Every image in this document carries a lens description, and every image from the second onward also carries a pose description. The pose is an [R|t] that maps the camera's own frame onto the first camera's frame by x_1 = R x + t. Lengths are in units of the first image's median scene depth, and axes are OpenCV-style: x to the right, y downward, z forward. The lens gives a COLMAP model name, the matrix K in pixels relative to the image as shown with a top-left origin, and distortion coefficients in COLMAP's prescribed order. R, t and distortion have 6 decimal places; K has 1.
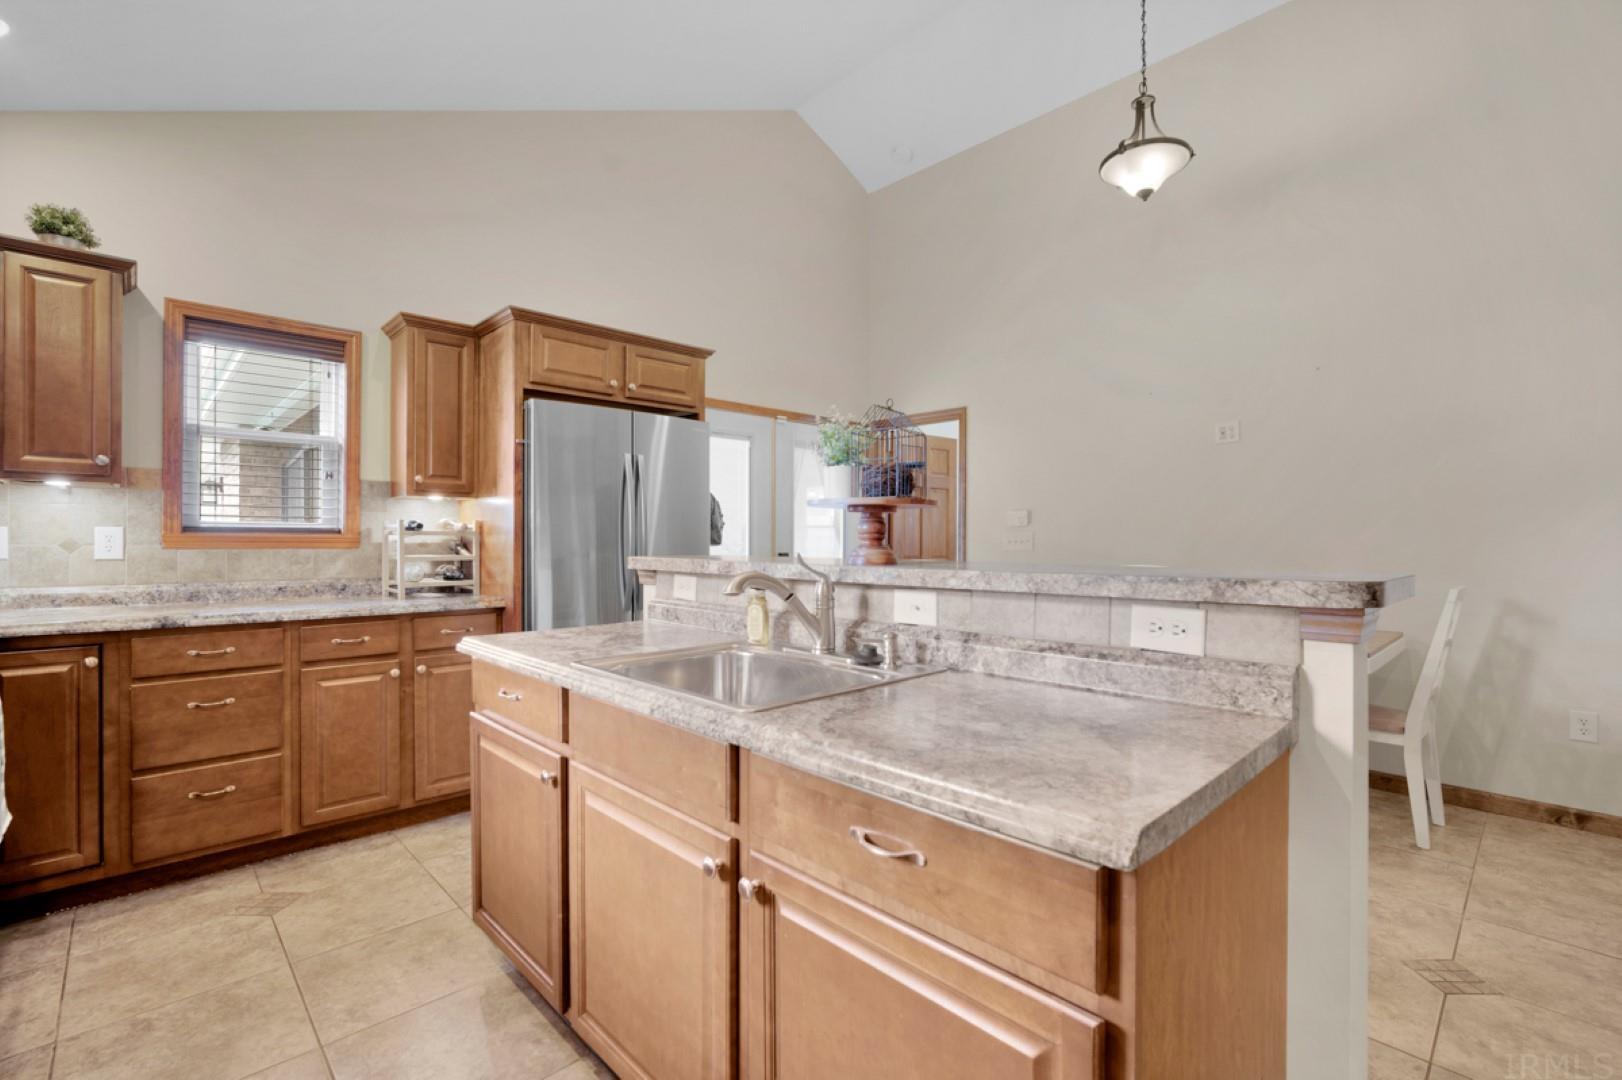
lens RADIAL K [[708.7, 0, 810.5], [0, 708.7, 543.1], [0, 0, 1]] dist [-0.010327, 0.002215]
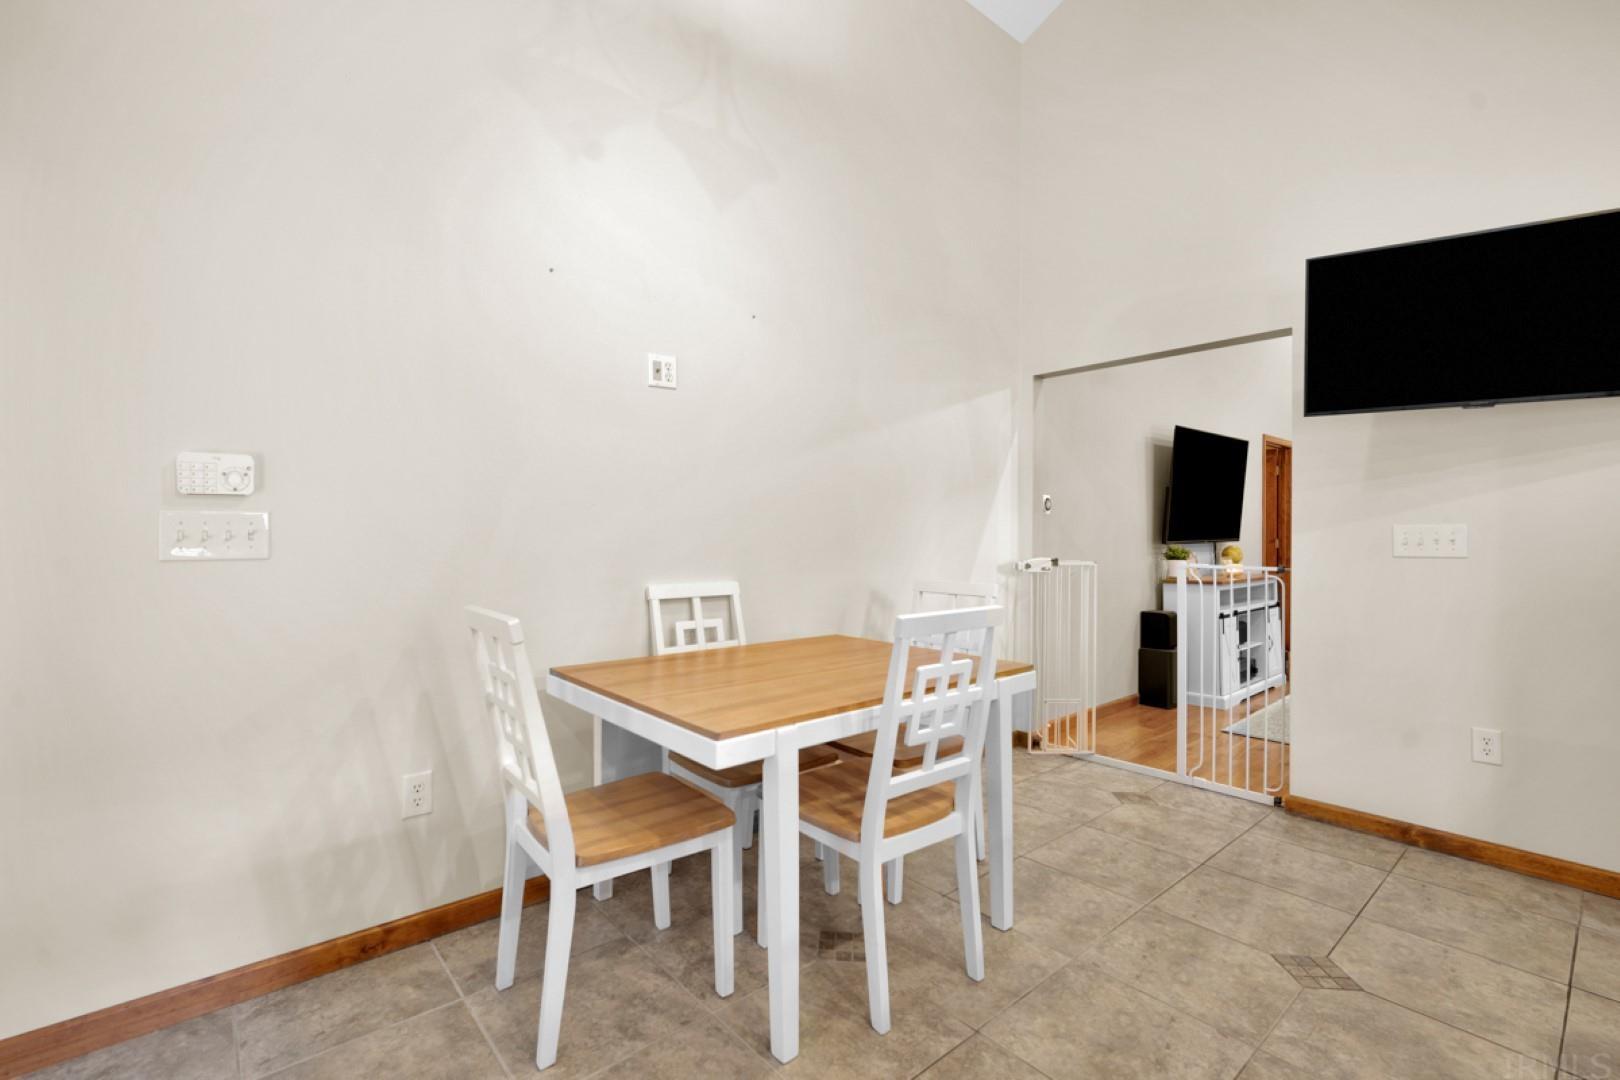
lens RADIAL K [[707.8, 0, 807.1], [0, 707.8, 534.7], [0, 0, 1]] dist [-0.010327, 0.002215]
pose [[0.064048, 0.000666, 0.997947, -0.013961], [0.002876, 0.999996, -0.000852, -0.000419], [-0.997943, 0.002925, 0.064046, 0.177929]]
